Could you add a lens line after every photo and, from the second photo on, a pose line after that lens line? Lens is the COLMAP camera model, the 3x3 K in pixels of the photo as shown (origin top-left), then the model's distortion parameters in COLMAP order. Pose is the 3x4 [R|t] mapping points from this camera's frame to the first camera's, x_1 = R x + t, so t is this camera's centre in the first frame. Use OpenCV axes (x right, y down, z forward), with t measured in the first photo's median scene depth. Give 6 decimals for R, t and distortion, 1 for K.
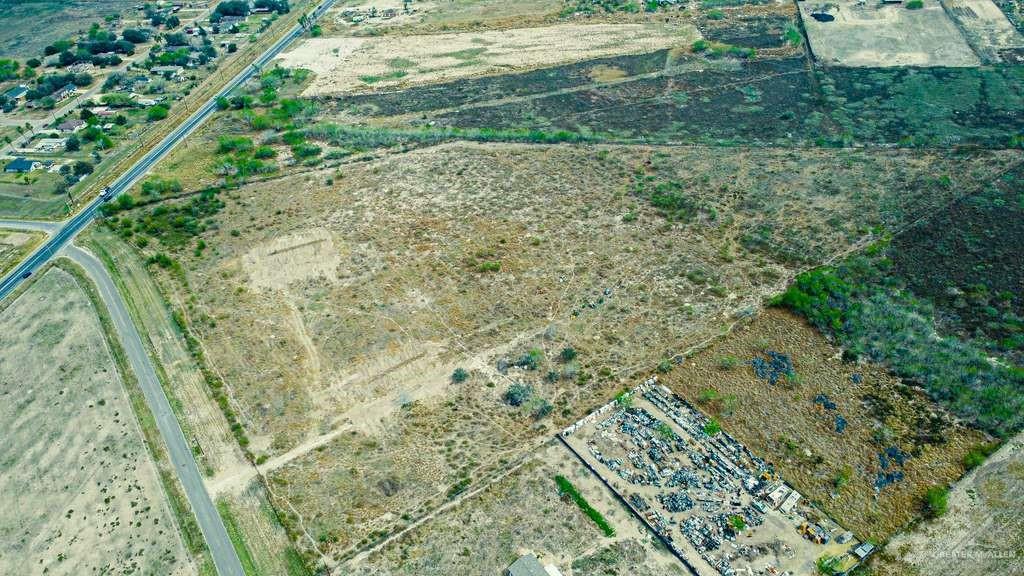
lens RADIAL K [[769.6, 0, 508.6], [0, 769.6, 288.6], [0, 0, 1]] dist [0.009287, -0.007950]
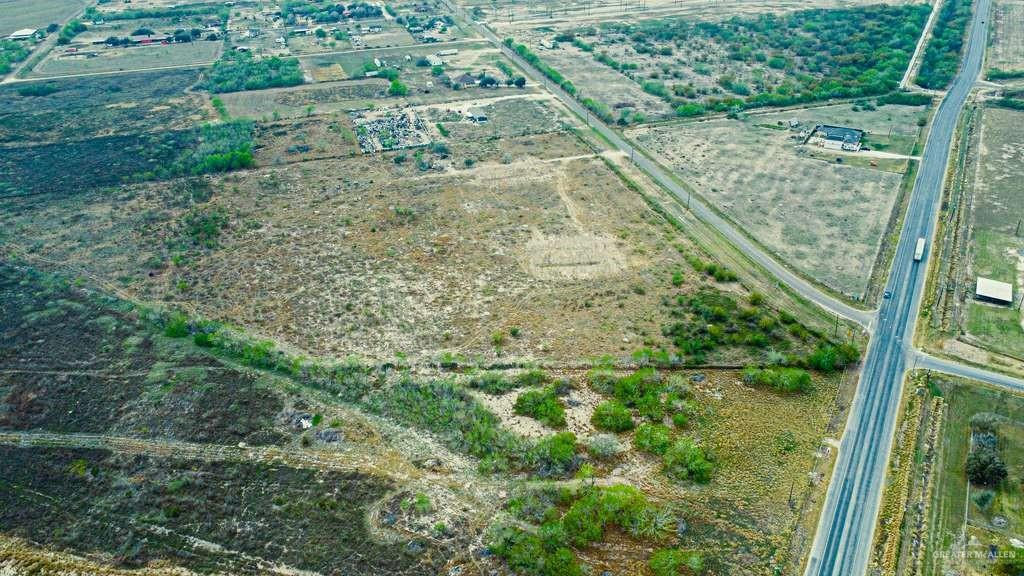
lens RADIAL K [[769.6, 0, 508.4], [0, 769.6, 287.0], [0, 0, 1]] dist [0.009287, -0.007950]
pose [[-0.942889, -0.059895, 0.327678, -0.562125], [0.278835, 0.396257, 0.874775, -0.953765], [-0.182239, 0.916184, -0.356925, 1.502990]]
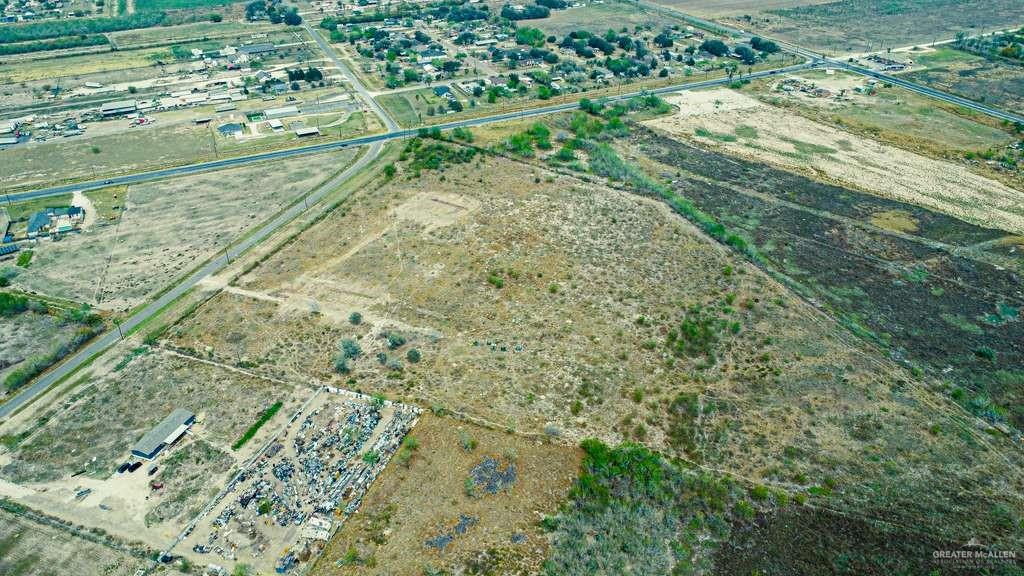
lens RADIAL K [[769.6, 0, 509.3], [0, 769.6, 289.3], [0, 0, 1]] dist [0.009287, -0.007950]
pose [[0.567212, 0.480895, -0.668588, 0.720349], [-0.519489, 0.838855, 0.162642, -0.206493], [0.639063, 0.255072, 0.725629, 0.235236]]
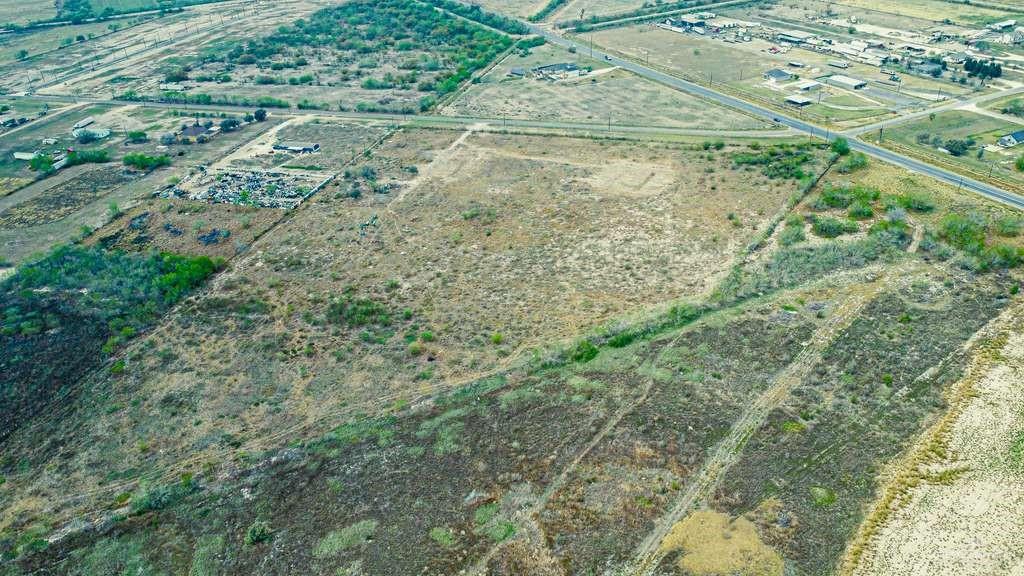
lens RADIAL K [[769.6, 0, 507.6], [0, 769.6, 288.6], [0, 0, 1]] dist [0.009287, -0.007950]
pose [[-0.772496, 0.421998, -0.474518, 0.521359], [-0.289404, 0.431179, 0.854594, -0.971640], [0.565239, 0.797498, -0.210956, 1.372176]]
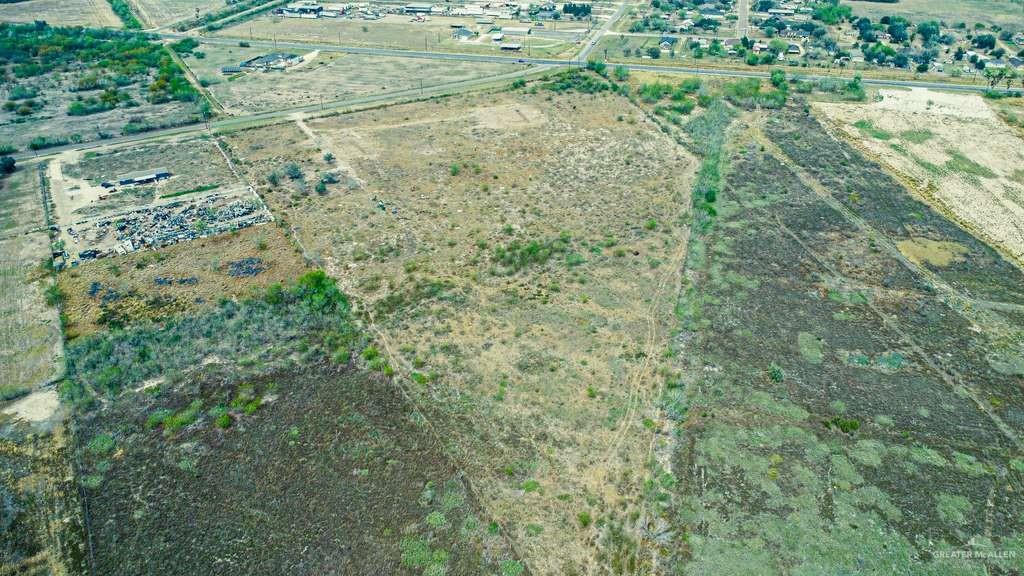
lens RADIAL K [[769.6, 0, 508.7], [0, 769.6, 287.2], [0, 0, 1]] dist [0.009287, -0.007950]
pose [[-0.070201, 0.580022, -0.811570, 1.031965], [-0.598914, 0.626113, 0.499284, -0.554526], [0.797730, 0.521111, 0.303430, 0.814306]]
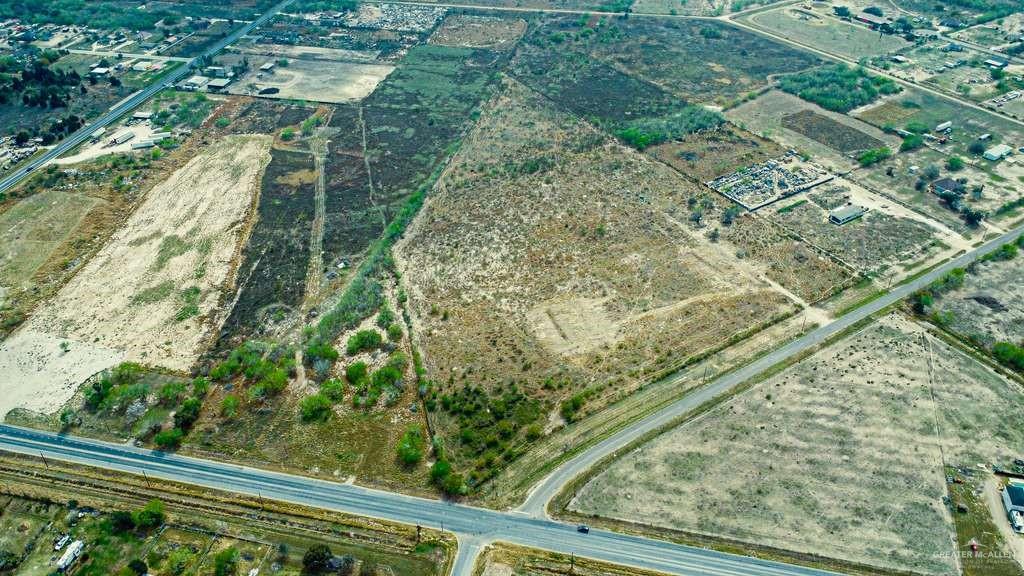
lens RADIAL K [[769.6, 0, 509.0], [0, 769.6, 289.0], [0, 0, 1]] dist [0.009287, -0.007950]
pose [[0.032286, -0.517882, 0.854842, -1.317367], [0.620458, 0.680917, 0.389081, -0.617958], [-0.783575, 0.517831, 0.343308, 0.712726]]
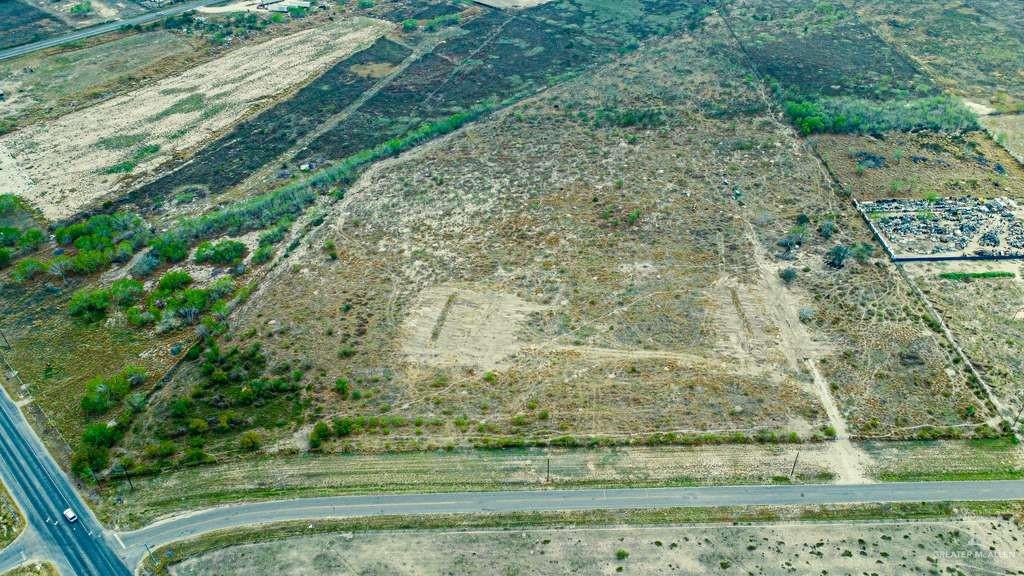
lens RADIAL K [[769.6, 0, 508.9], [0, 769.6, 289.3], [0, 0, 1]] dist [0.009287, -0.007950]
pose [[0.550513, -0.448326, 0.704229, -0.835871], [0.490087, 0.856463, 0.162128, -0.184303], [-0.675833, 0.255880, 0.691213, 0.472720]]
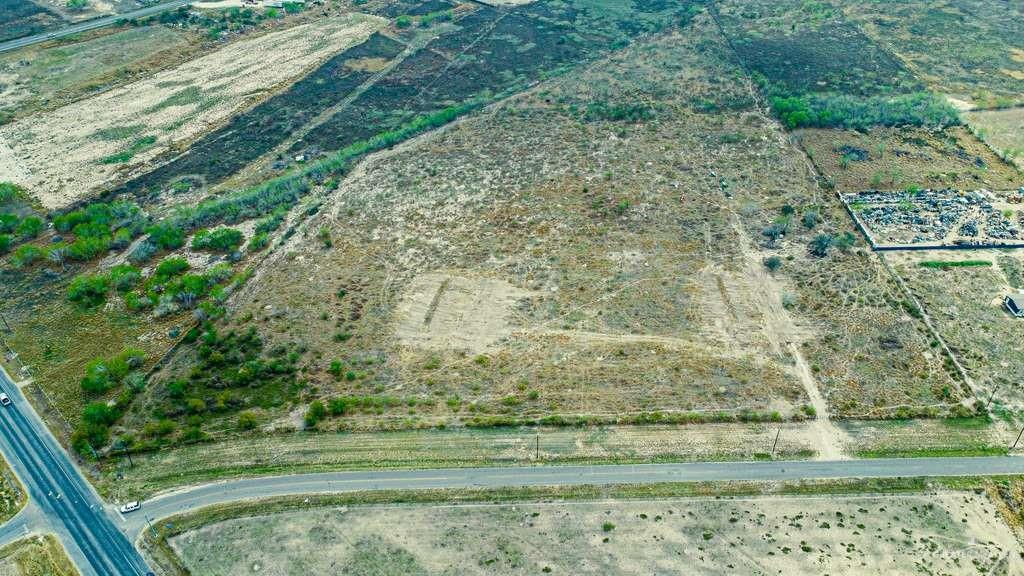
lens RADIAL K [[769.6, 0, 509.0], [0, 769.6, 289.0], [0, 0, 1]] dist [0.009287, -0.007950]
pose [[0.544993, -0.445724, 0.710150, -0.856187], [0.486234, 0.858034, 0.165392, -0.172793], [-0.683052, 0.255162, 0.684348, 0.462162]]
